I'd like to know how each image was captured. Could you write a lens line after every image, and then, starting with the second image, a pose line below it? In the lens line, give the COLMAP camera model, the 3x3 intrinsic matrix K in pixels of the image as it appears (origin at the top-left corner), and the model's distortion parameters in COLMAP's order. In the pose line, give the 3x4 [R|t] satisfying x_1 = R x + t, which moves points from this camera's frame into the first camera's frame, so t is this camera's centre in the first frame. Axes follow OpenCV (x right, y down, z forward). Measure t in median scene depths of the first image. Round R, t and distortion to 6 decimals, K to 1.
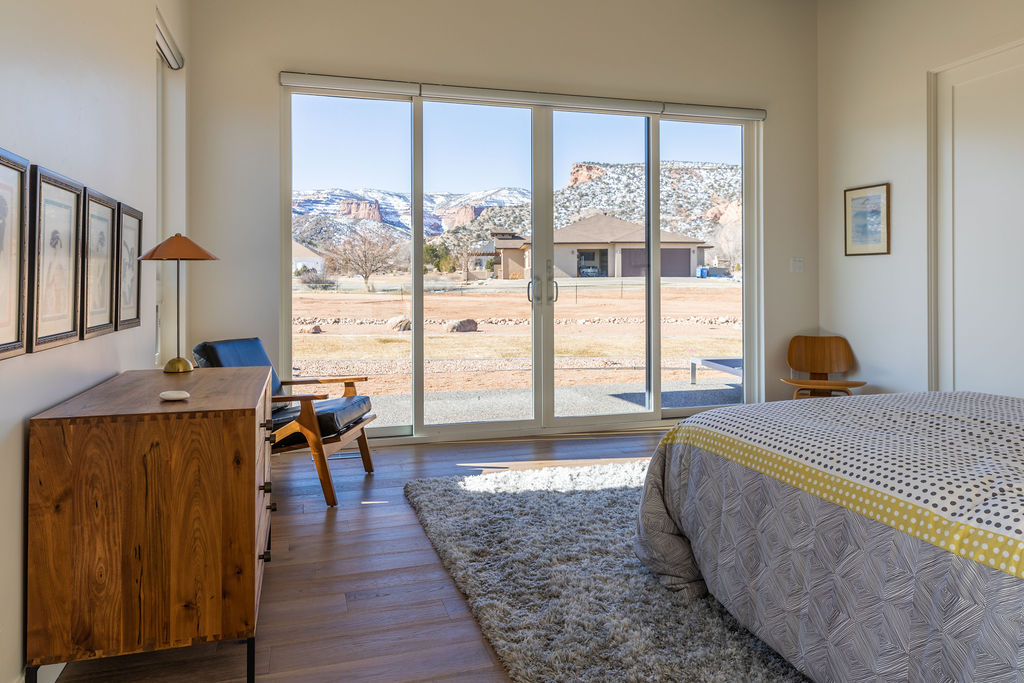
lens RADIAL K [[704.9, 0, 512.4], [0, 704.9, 273.1], [0, 0, 1]] dist [0.019653, -0.001907]
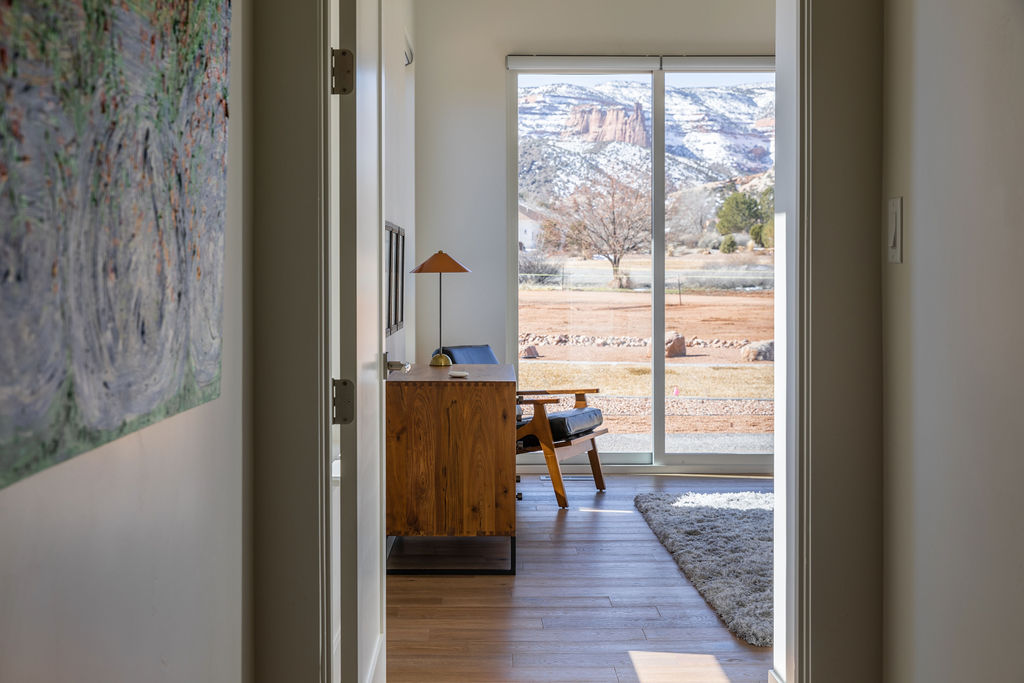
lens RADIAL K [[1471.2, 0, 511.9], [0, 1471.2, 276.5], [0, 0, 1]] dist [-0.003110, 0.000835]
pose [[0.961815, 0.004544, -0.273663, 0.230365], [0.000862, 0.999807, 0.019628, -0.042882], [0.273699, -0.019114, 0.961625, -0.961560]]
